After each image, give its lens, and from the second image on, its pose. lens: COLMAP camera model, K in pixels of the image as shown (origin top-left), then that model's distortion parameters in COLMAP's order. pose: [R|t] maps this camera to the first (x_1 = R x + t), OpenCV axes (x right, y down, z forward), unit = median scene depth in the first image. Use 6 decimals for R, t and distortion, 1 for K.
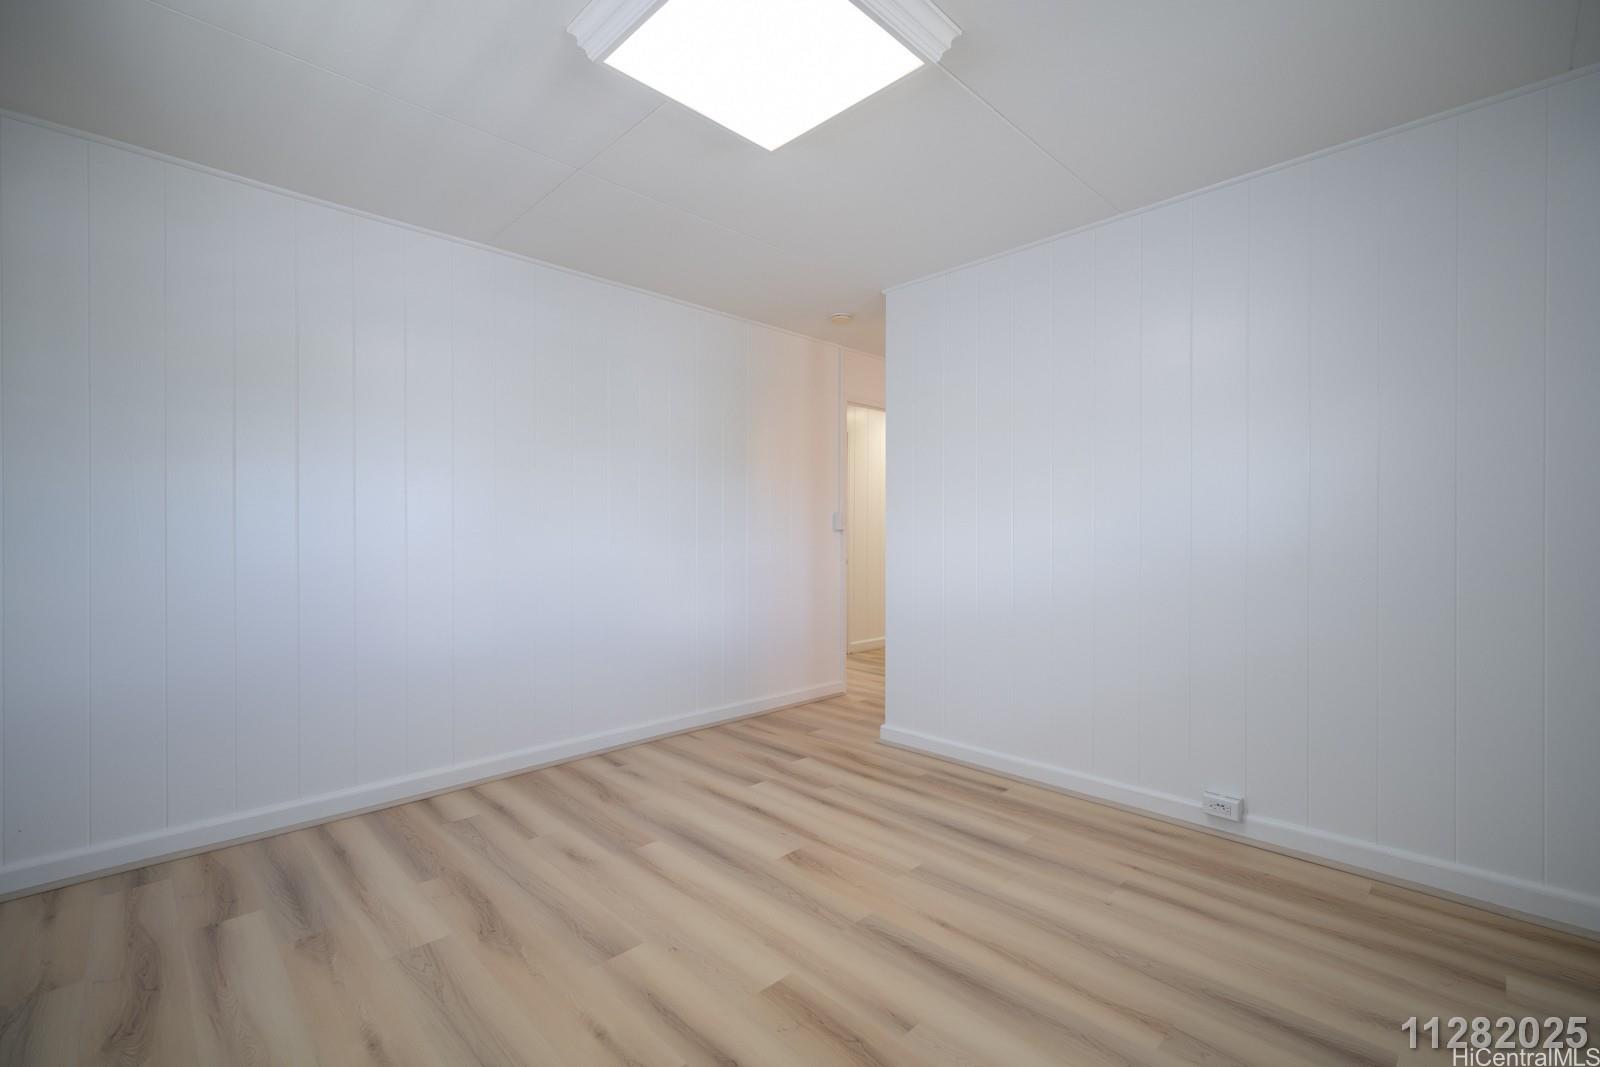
lens RADIAL K [[693.7, 0, 800.0], [0, 693.7, 533.5], [0, 0, 1]] dist [-0.000412, -0.000287]
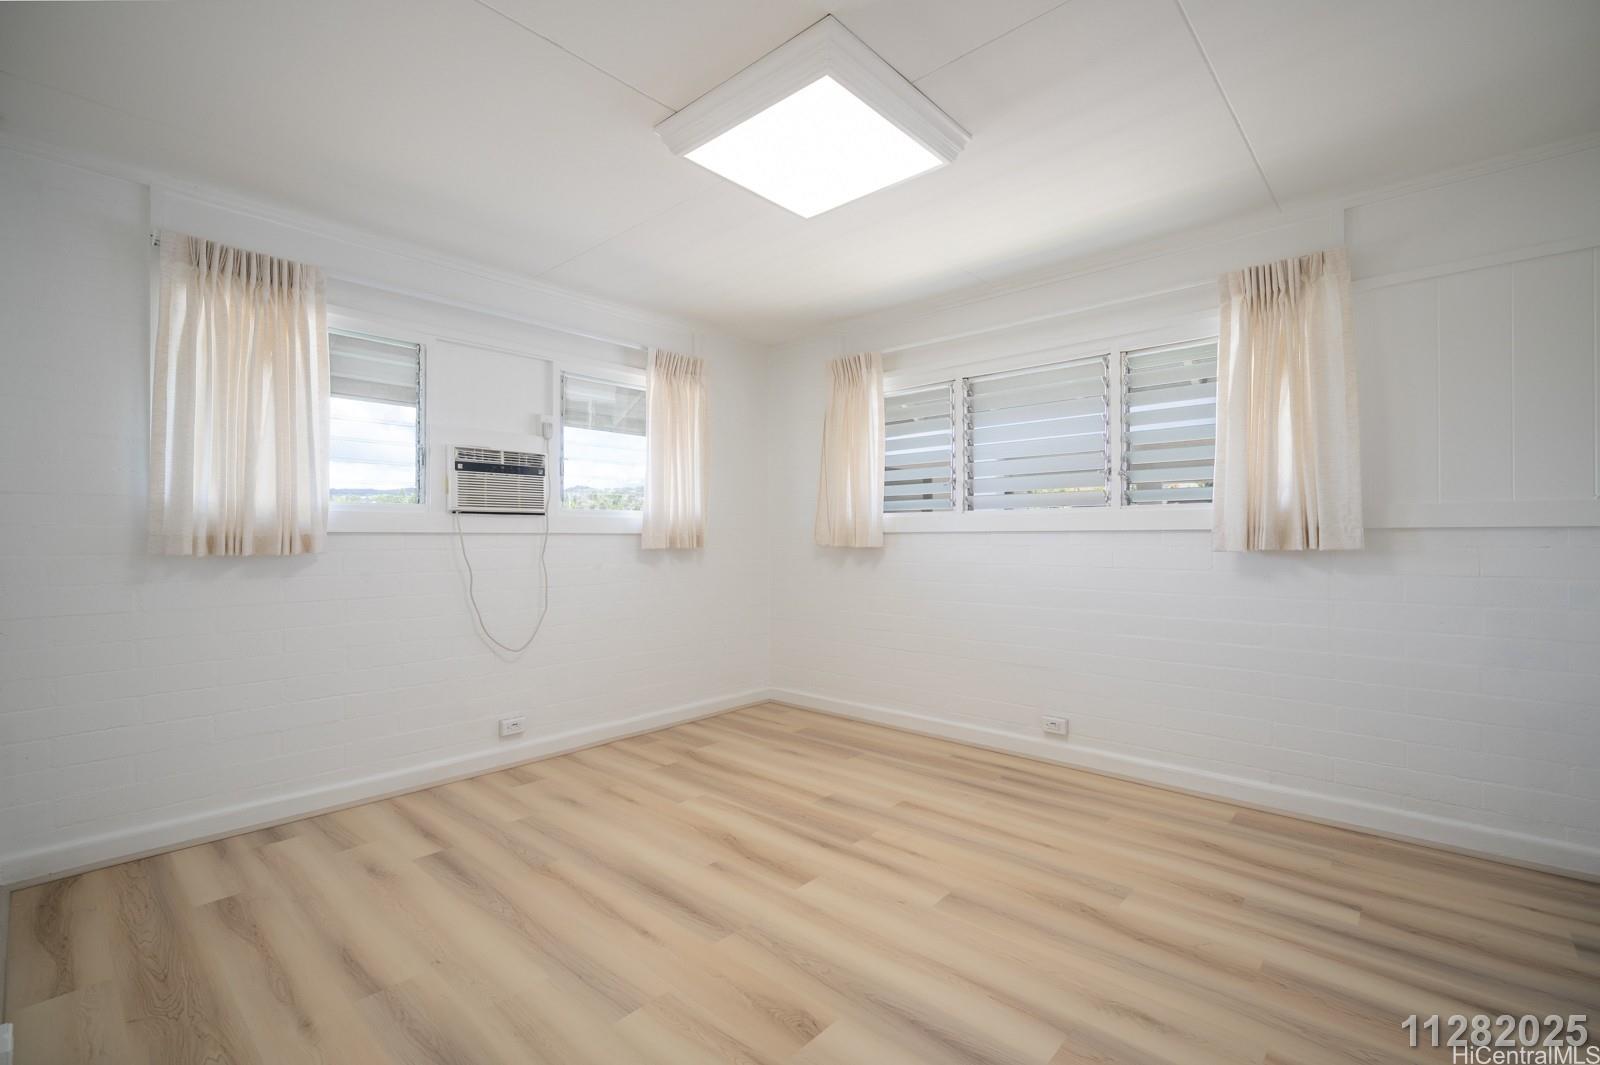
lens RADIAL K [[693.7, 0, 800.0], [0, 693.7, 532.5], [0, 0, 1]] dist [-0.000412, -0.000287]
pose [[-0.998274, 0.005245, -0.058502, 0.041912], [0.005590, 0.999968, -0.005733, 0.005970], [0.058470, -0.006050, -0.998271, 1.963308]]
